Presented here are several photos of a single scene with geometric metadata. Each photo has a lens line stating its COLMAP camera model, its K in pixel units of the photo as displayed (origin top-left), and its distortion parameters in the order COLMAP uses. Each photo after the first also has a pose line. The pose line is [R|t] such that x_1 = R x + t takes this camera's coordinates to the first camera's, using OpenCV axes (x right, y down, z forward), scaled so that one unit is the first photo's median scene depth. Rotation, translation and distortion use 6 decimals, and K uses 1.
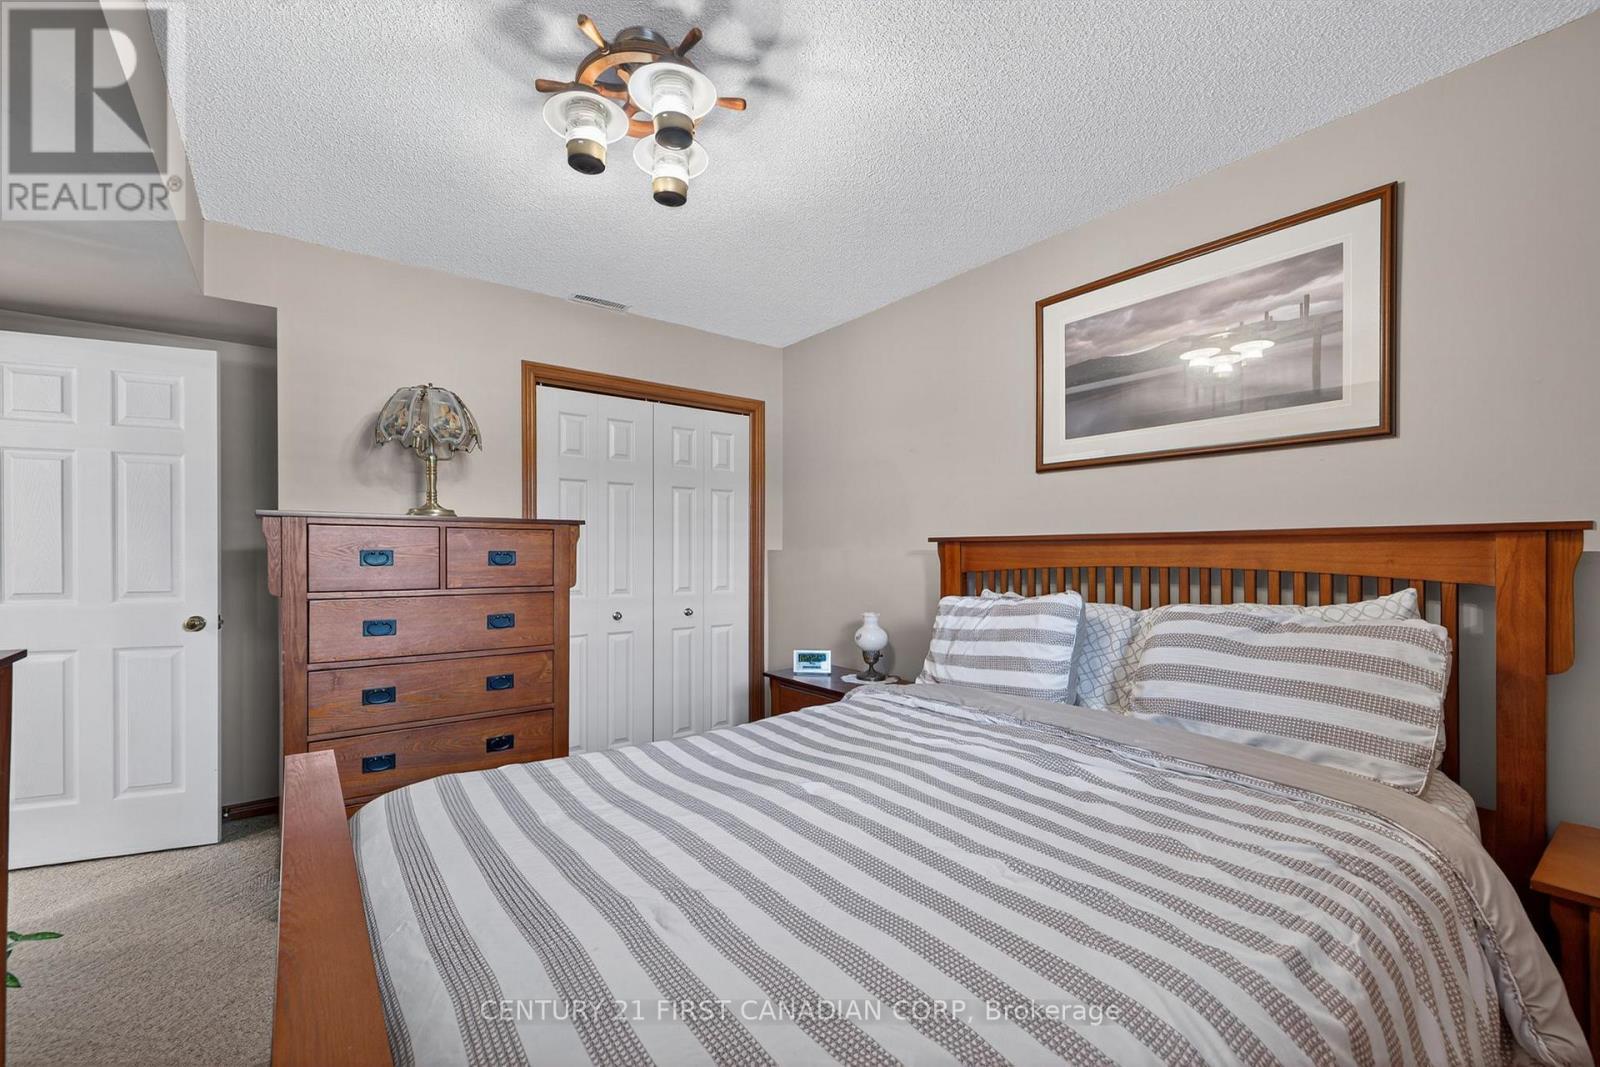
lens RADIAL K [[670.3, 0, 796.8], [0, 670.3, 544.6], [0, 0, 1]] dist [0.000188, -0.000206]
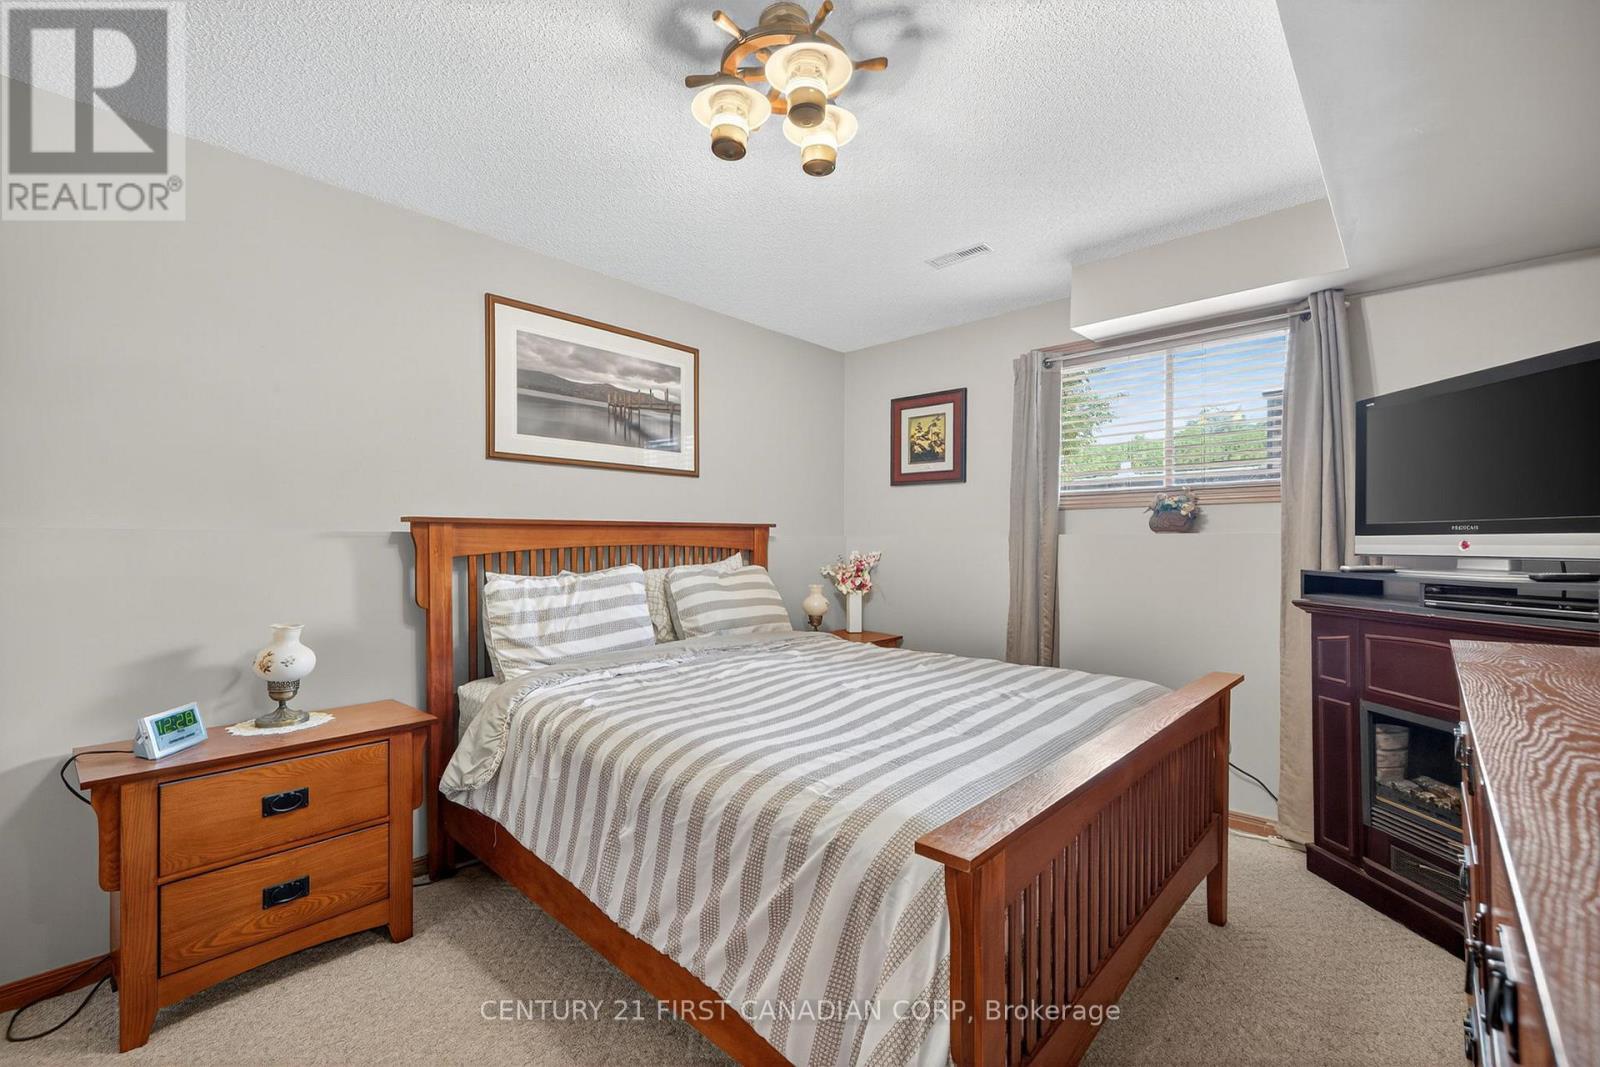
lens RADIAL K [[670.3, 0, 796.8], [0, 670.3, 544.6], [0, 0, 1]] dist [0.000188, -0.000206]
pose [[-0.179691, -0.008605, 0.983685, -0.865398], [-0.010163, 0.999925, 0.006890, 0.016177], [-0.983671, -0.008759, -0.179765, 0.826690]]
